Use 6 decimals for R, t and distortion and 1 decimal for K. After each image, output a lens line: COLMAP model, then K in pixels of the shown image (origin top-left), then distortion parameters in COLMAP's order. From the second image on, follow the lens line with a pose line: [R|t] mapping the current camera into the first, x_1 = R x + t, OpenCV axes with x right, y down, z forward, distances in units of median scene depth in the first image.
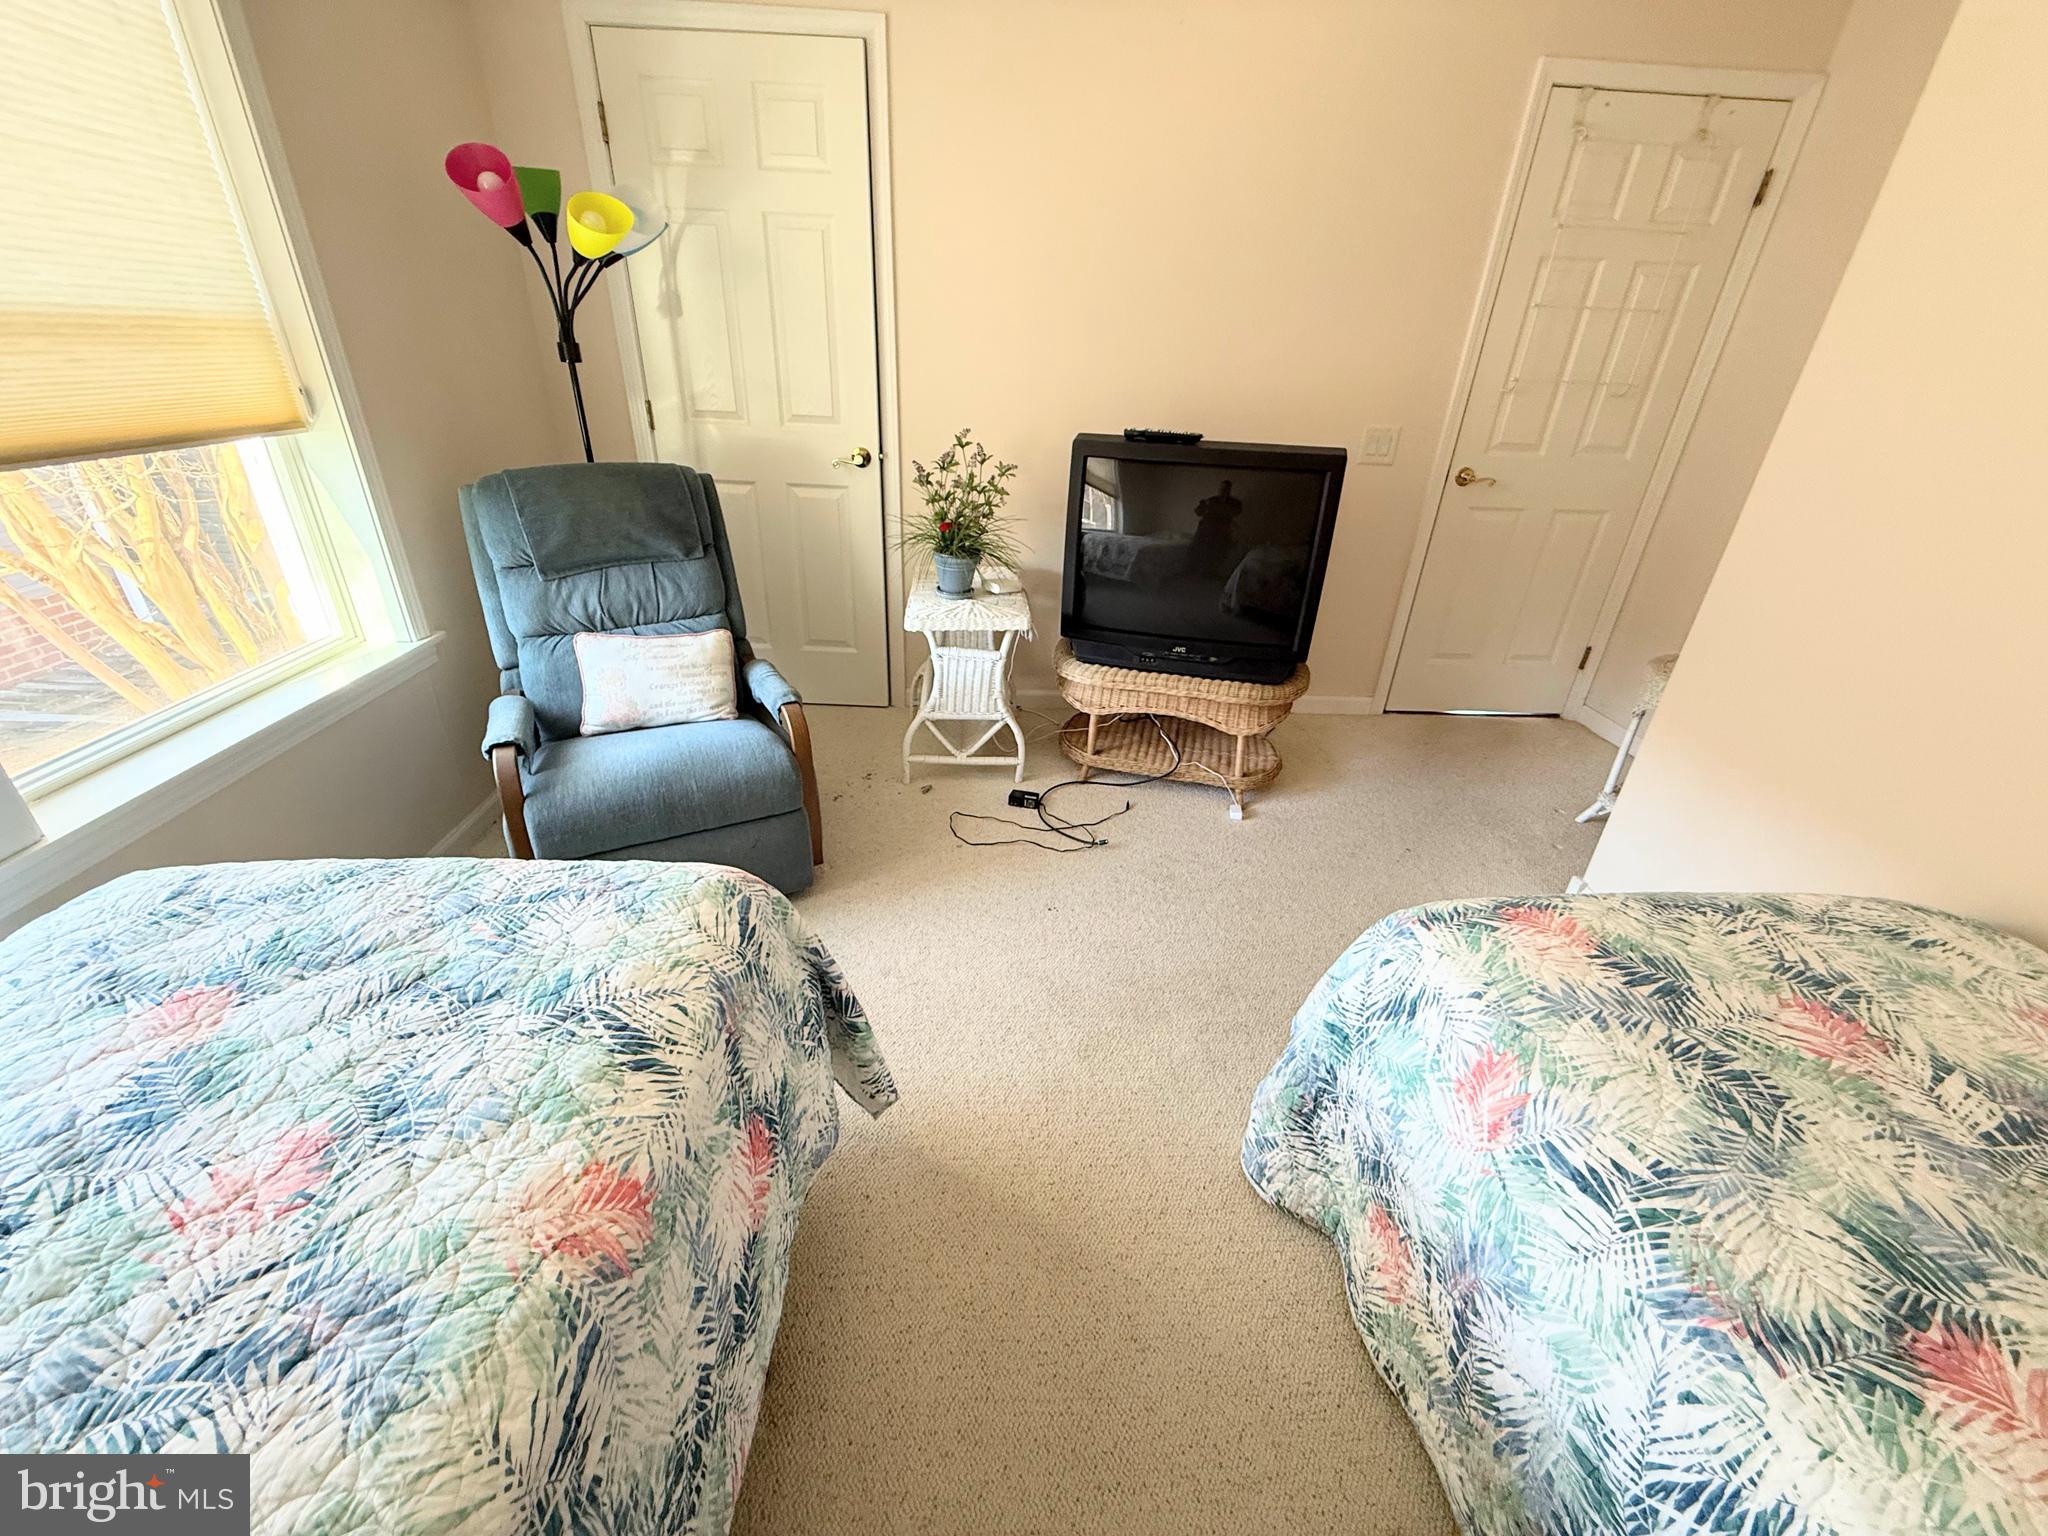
lens RADIAL K [[815.9, 0, 1018.6], [0, 815.9, 768.1], [0, 0, 1]] dist [0.001289, -0.000131]
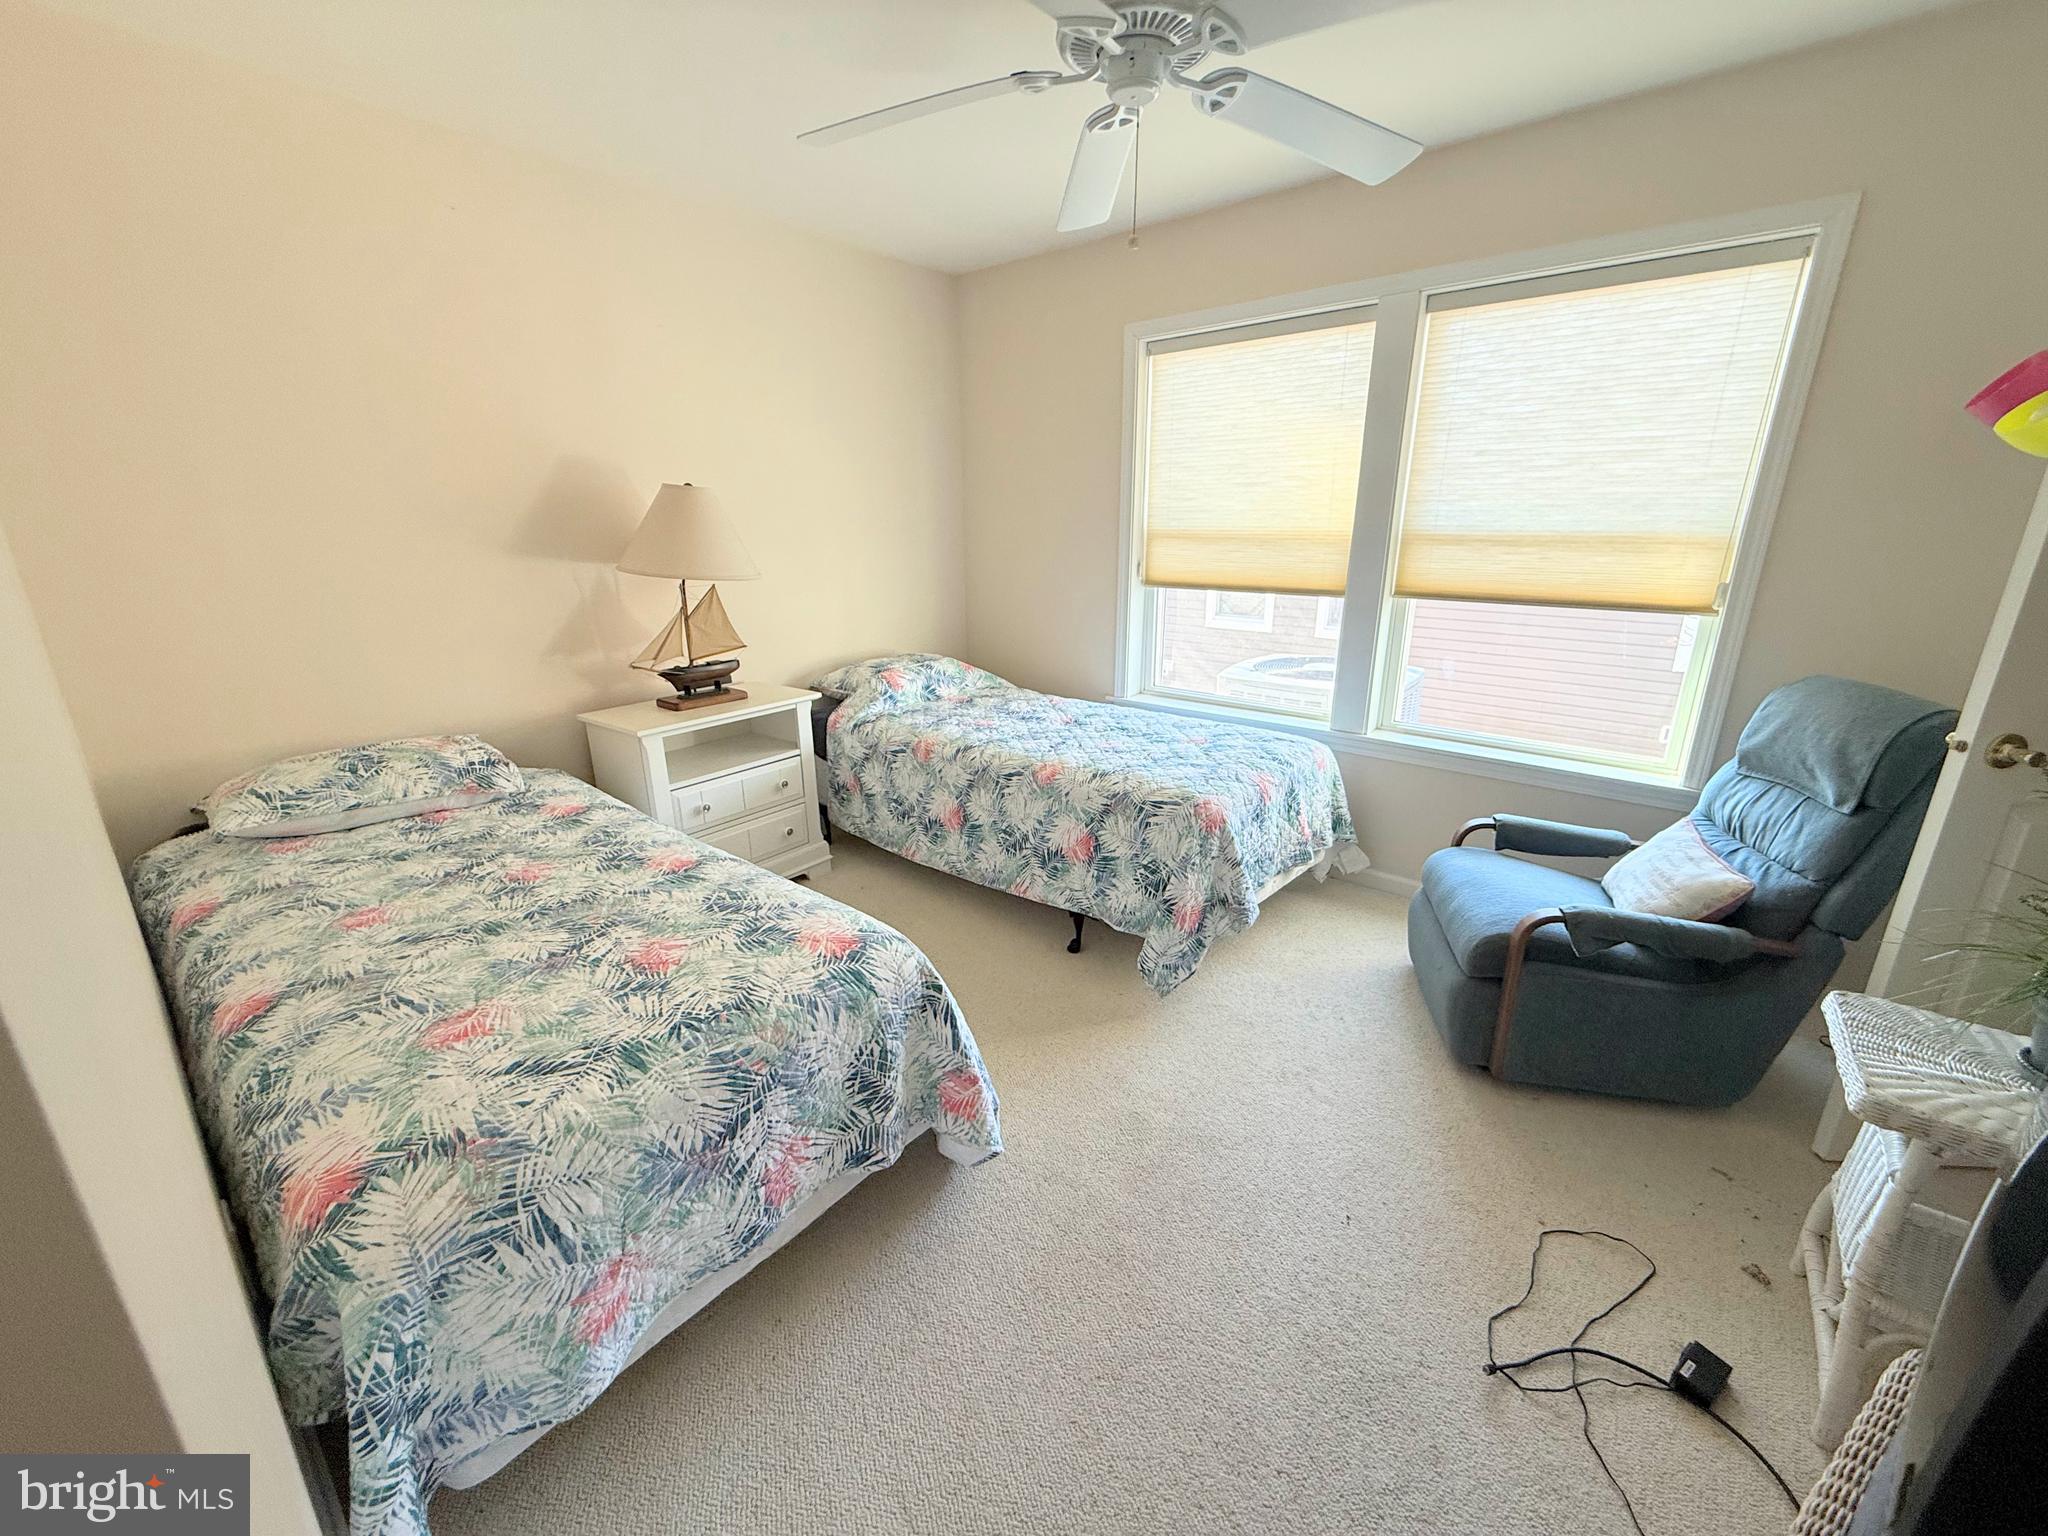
lens RADIAL K [[815.9, 0, 1018.6], [0, 815.9, 770.8], [0, 0, 1]] dist [0.001289, -0.000131]
pose [[-0.683353, 0.184710, -0.706336, 1.545147], [-0.355848, 0.760504, 0.543144, -0.981213], [0.637496, 0.622507, -0.453964, 1.903336]]
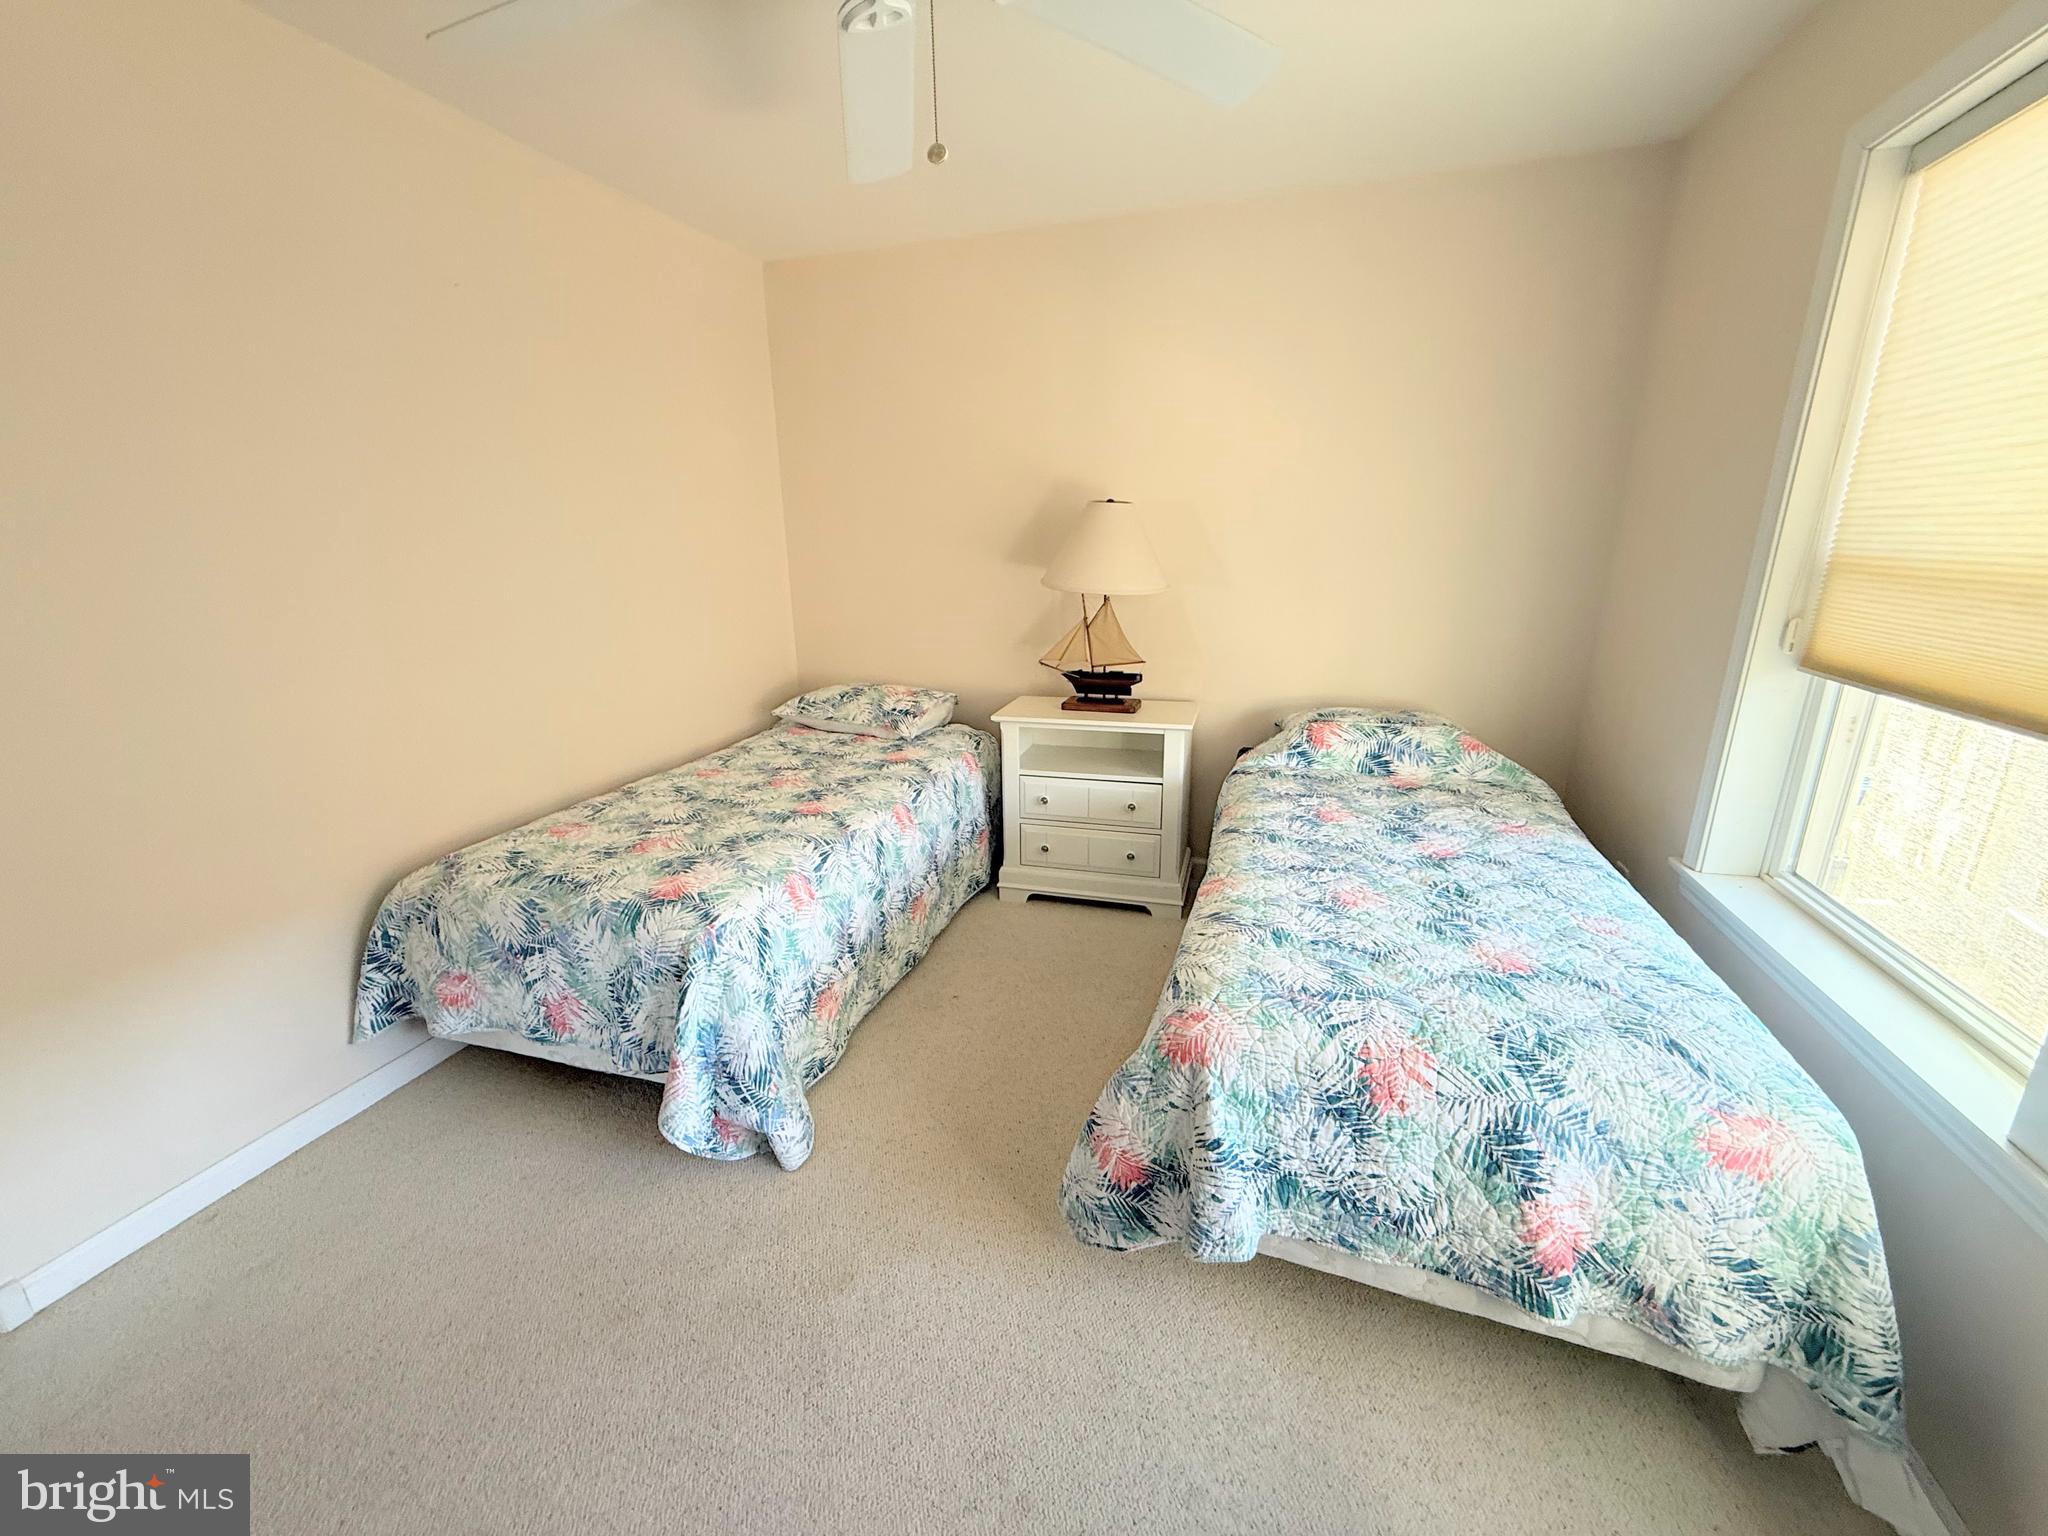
lens RADIAL K [[815.9, 0, 1021.9], [0, 815.9, 768.9], [0, 0, 1]] dist [0.001289, -0.000131]
pose [[-0.933993, -0.125308, 0.334597, -0.577031], [0.143781, 0.725488, 0.673048, -1.112216], [-0.327084, 0.676731, -0.659584, 1.968764]]
